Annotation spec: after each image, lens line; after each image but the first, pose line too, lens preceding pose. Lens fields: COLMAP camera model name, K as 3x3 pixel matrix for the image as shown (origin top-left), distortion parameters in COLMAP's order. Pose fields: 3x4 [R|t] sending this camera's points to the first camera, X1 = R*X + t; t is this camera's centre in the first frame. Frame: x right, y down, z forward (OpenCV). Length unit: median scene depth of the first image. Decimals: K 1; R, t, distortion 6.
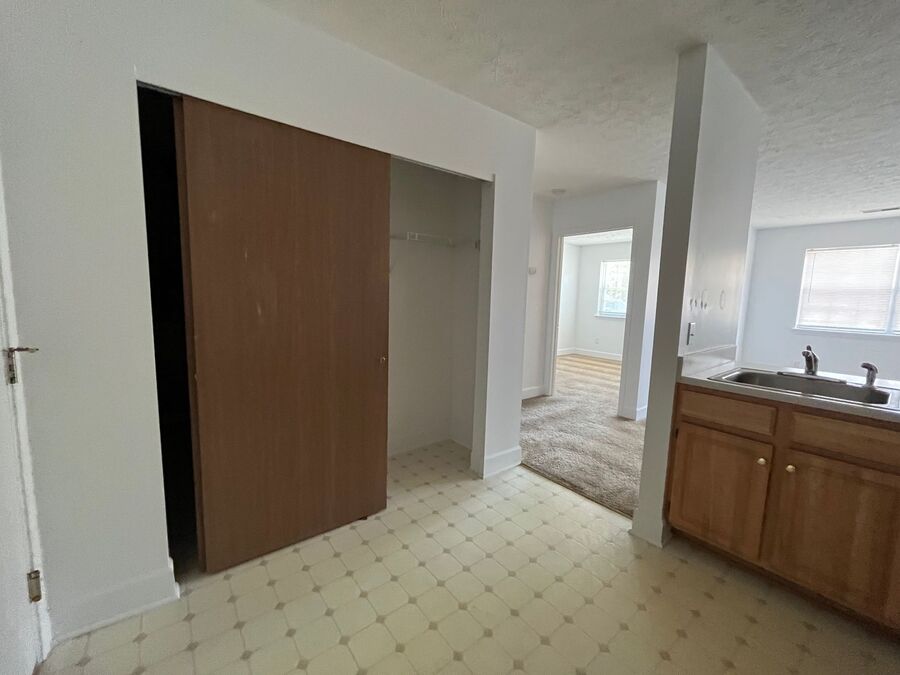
lens RADIAL K [[368.1, 0, 449.2], [0, 368.1, 338.0], [0, 0, 1]] dist [0.002111, -0.000881]
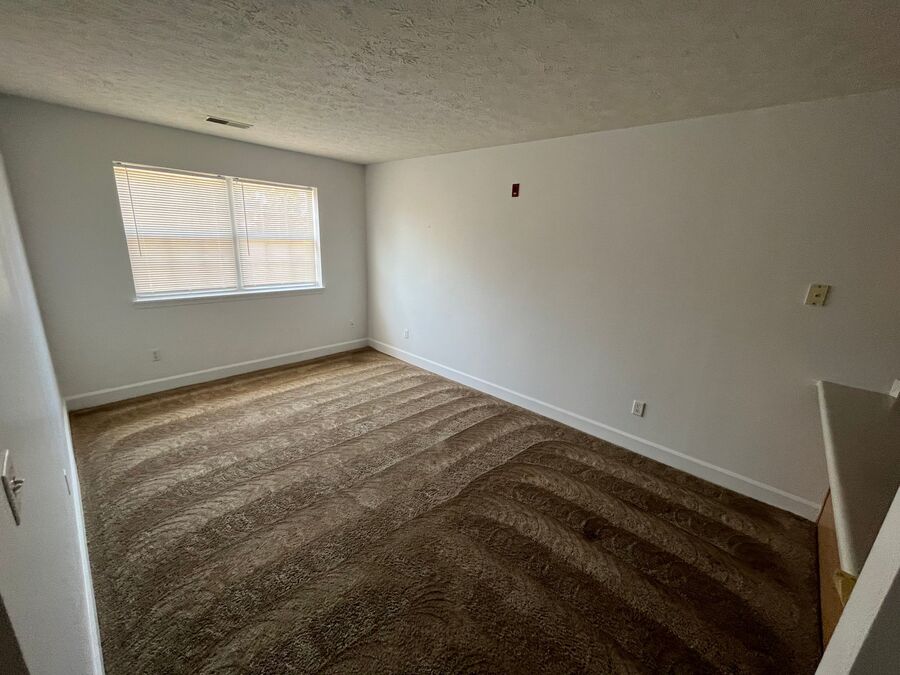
lens RADIAL K [[368.1, 0, 441.9], [0, 368.1, 337.4], [0, 0, 1]] dist [0.002111, -0.000881]
pose [[-0.132869, -0.312022, 0.940738, 0.612965], [0.064865, 0.944381, 0.322391, -0.286150], [-0.989009, 0.103856, -0.105240, 1.243256]]
